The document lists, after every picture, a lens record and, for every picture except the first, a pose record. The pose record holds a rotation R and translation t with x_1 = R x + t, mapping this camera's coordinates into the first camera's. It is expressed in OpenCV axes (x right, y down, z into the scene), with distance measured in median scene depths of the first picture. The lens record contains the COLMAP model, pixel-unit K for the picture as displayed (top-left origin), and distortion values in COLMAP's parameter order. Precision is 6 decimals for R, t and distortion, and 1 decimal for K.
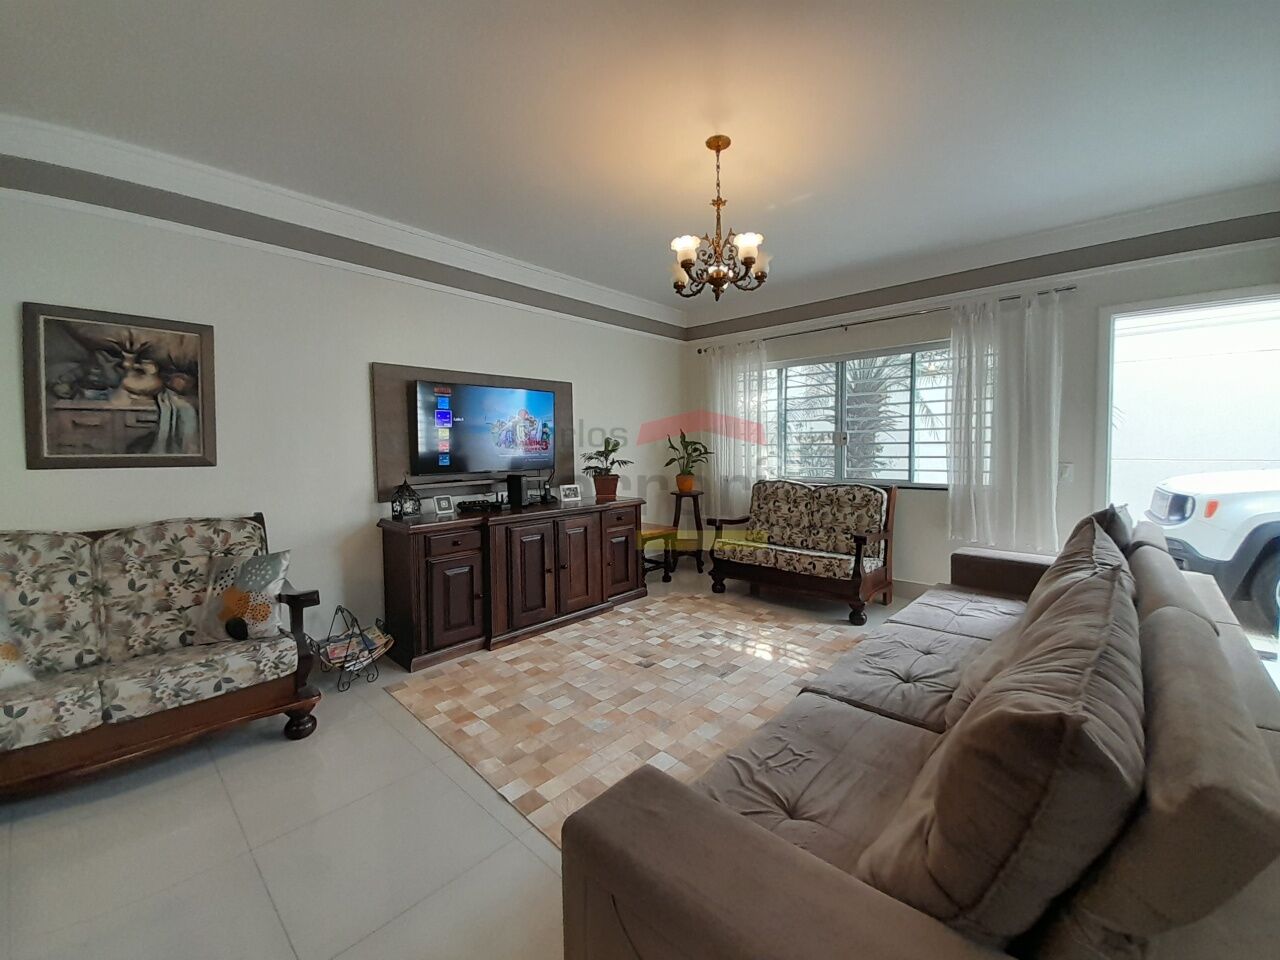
lens RADIAL K [[508.4, 0, 654.9], [0, 508.4, 473.2], [0, 0, 1]] dist [0.000454, -0.000210]
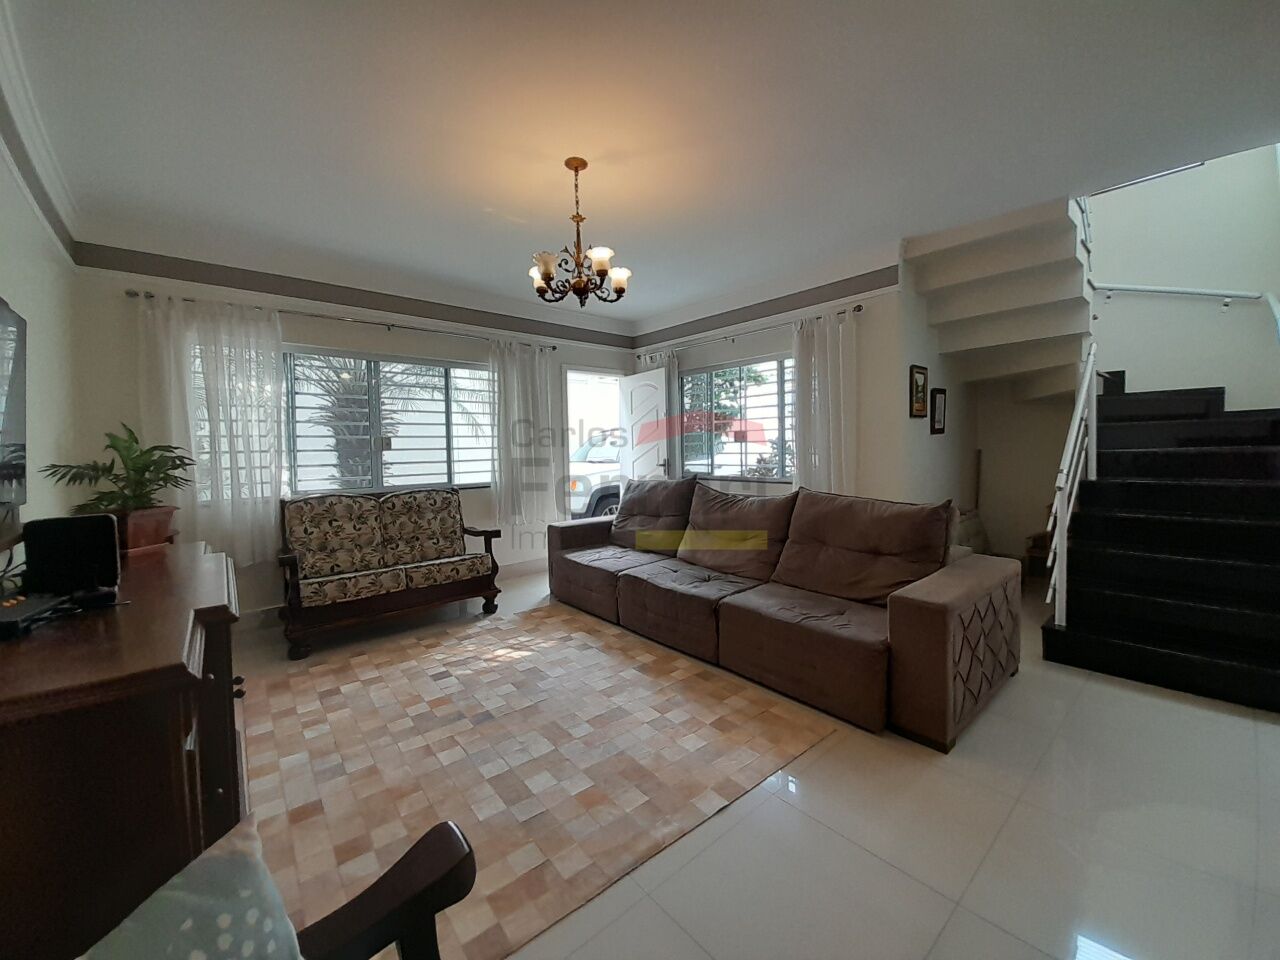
lens RADIAL K [[508.4, 0, 654.9], [0, 508.4, 473.2], [0, 0, 1]] dist [0.000454, -0.000210]
pose [[0.106319, -0.042818, 0.993410, -0.628587], [0.072110, 0.996774, 0.035245, -0.014911], [-0.991714, 0.067888, 0.109063, 0.501662]]
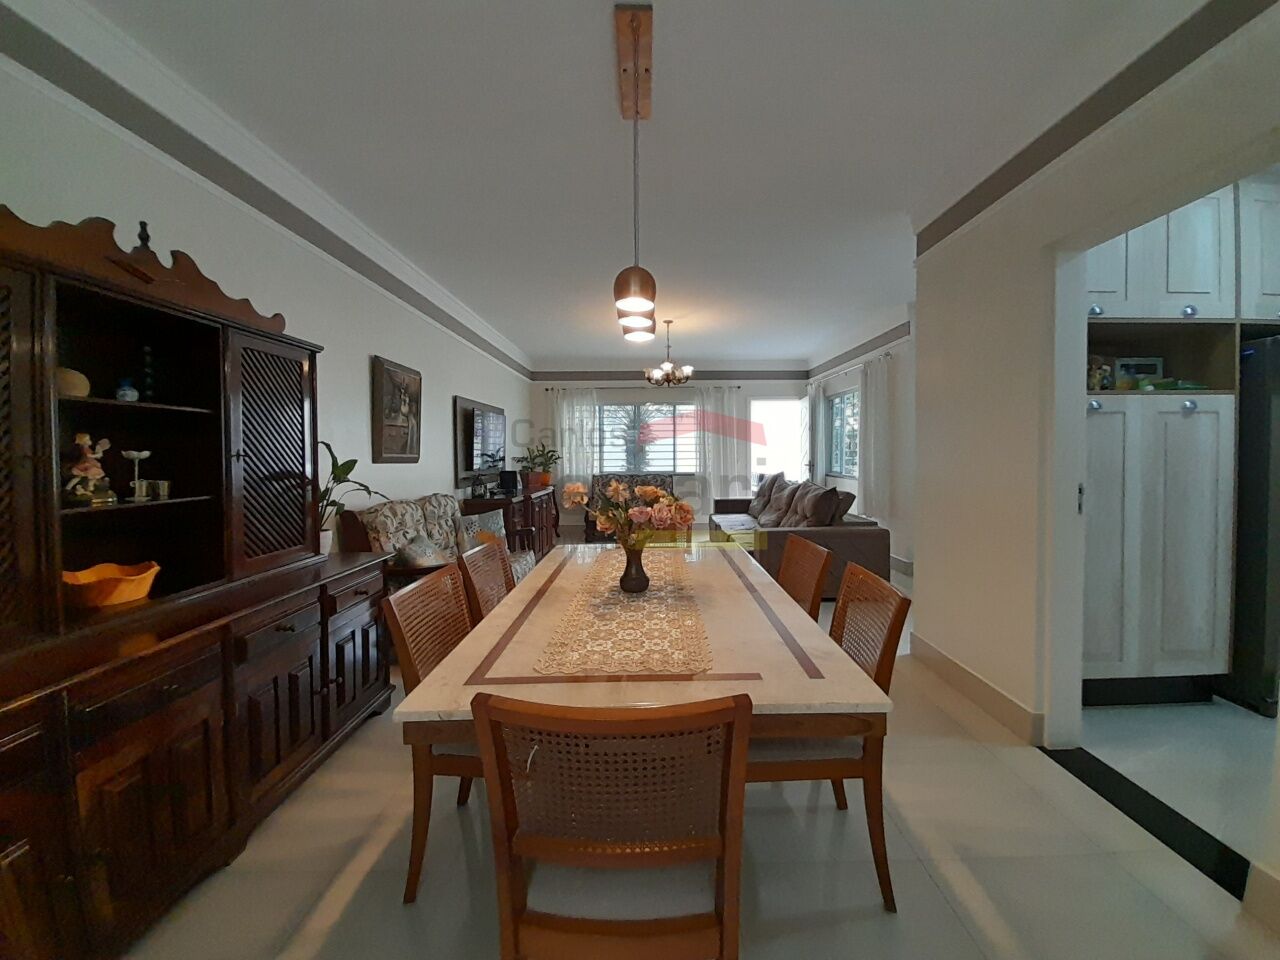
lens RADIAL K [[508.4, 0, 654.9], [0, 508.4, 473.2], [0, 0, 1]] dist [0.000454, -0.000210]
pose [[0.729397, -0.024376, 0.683657, -1.003273], [0.038863, 0.999228, -0.005836, 0.035406], [-0.682986, 0.030825, 0.729780, -0.413731]]
